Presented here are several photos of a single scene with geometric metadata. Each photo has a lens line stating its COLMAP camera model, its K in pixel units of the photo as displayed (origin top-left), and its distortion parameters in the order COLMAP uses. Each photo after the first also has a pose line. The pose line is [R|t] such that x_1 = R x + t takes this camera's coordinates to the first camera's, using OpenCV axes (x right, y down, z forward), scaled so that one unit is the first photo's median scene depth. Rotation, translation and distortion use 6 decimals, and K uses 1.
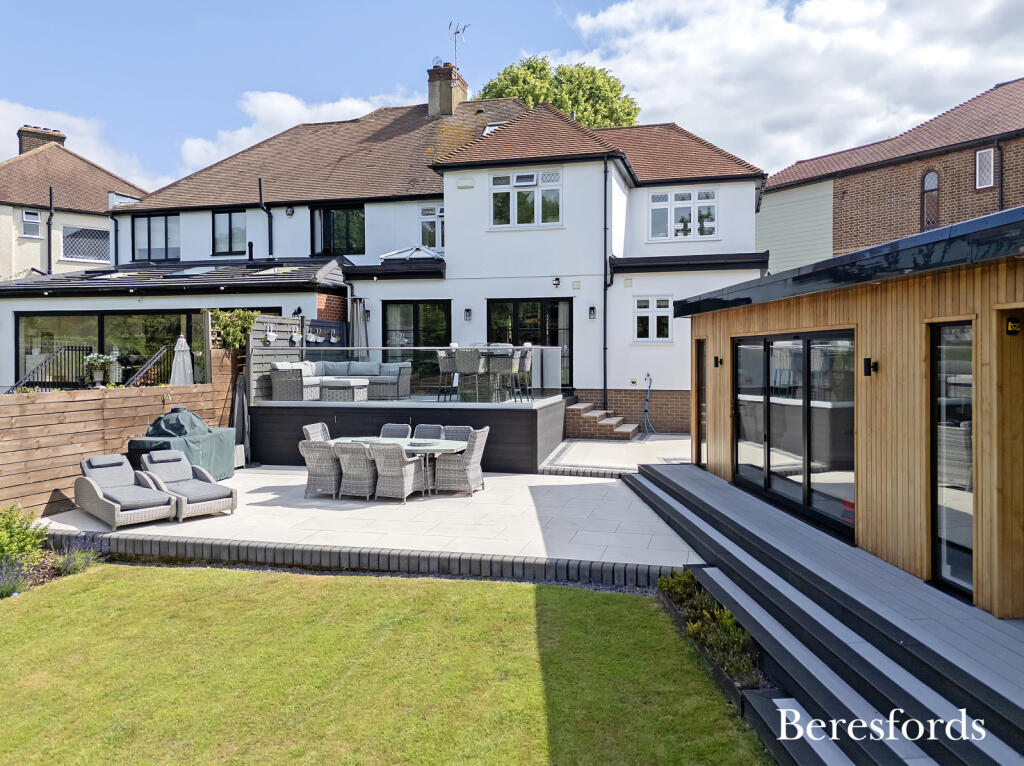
lens RADIAL K [[798.6, 0, 511.8], [0, 798.6, 367.1], [0, 0, 1]] dist [0.076016, -0.079964]
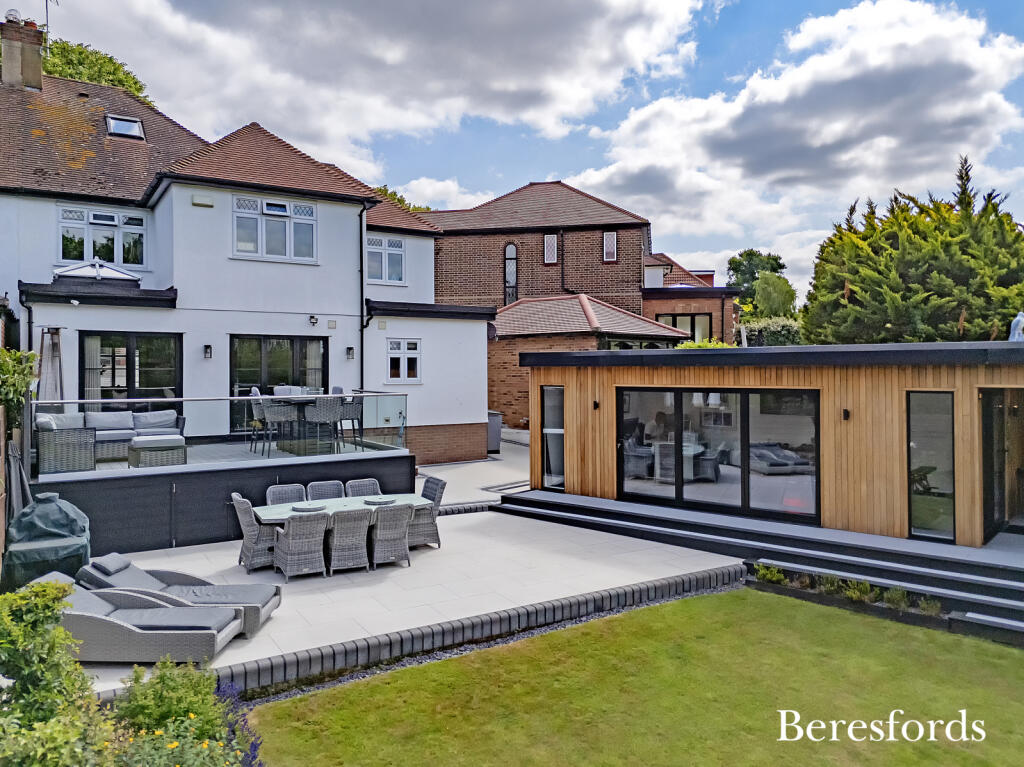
lens RADIAL K [[782.8, 0, 541.8], [0, 782.8, 372.5], [0, 0, 1]] dist [0.076909, -0.081276]
pose [[0.668642, -0.003859, 0.743574, -0.466534], [0.013647, 0.999882, -0.007083, -0.032878], [-0.743459, 0.014884, 0.668616, 0.160536]]
